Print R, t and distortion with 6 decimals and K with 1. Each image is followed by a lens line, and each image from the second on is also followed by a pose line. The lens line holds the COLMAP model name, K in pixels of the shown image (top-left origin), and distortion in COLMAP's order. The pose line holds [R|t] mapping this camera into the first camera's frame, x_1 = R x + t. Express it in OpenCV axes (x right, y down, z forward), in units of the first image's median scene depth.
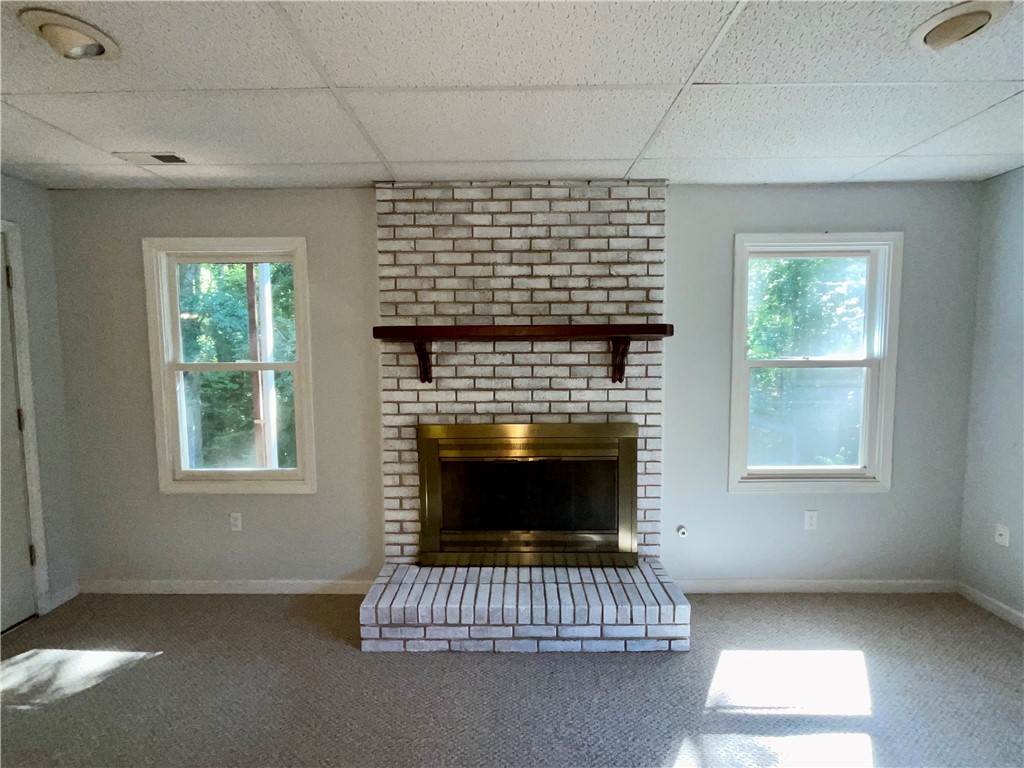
lens RADIAL K [[442.1, 0, 510.8], [0, 442.1, 385.5], [0, 0, 1]] dist [-0.000687, -0.000279]
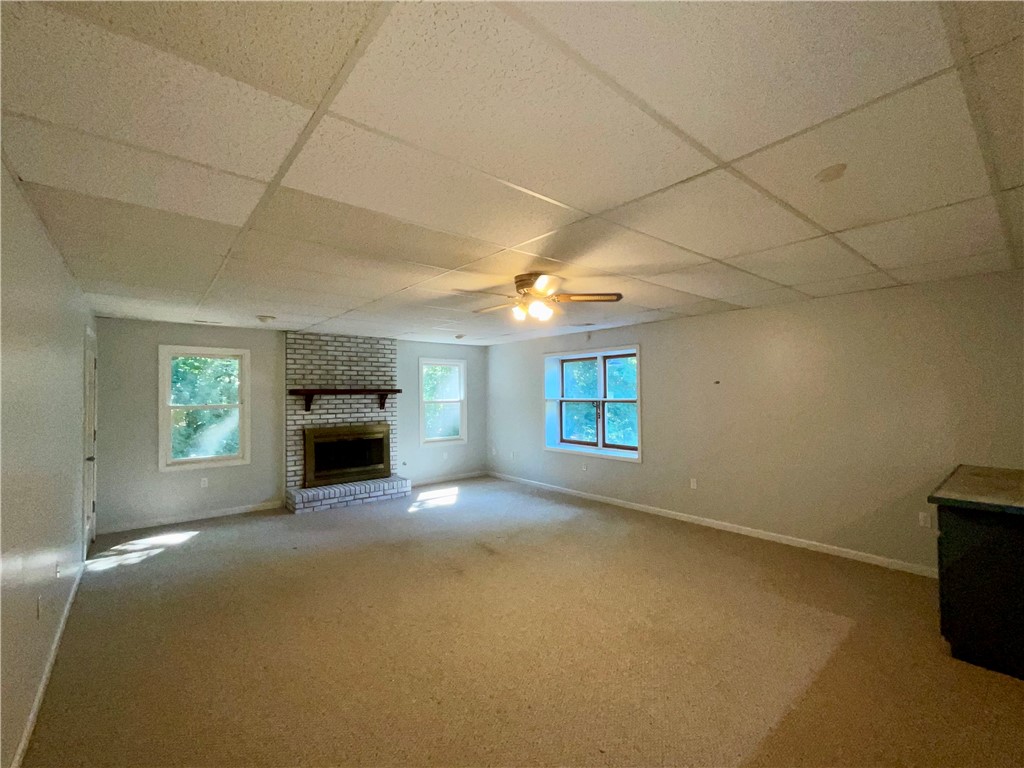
lens RADIAL K [[442.1, 0, 515.9], [0, 442.1, 388.7], [0, 0, 1]] dist [-0.000687, -0.000279]
pose [[0.760942, 0.006788, 0.648785, -0.915836], [0.050628, 0.996275, -0.069804, 0.098235], [-0.646842, 0.085963, 0.757764, -1.642693]]
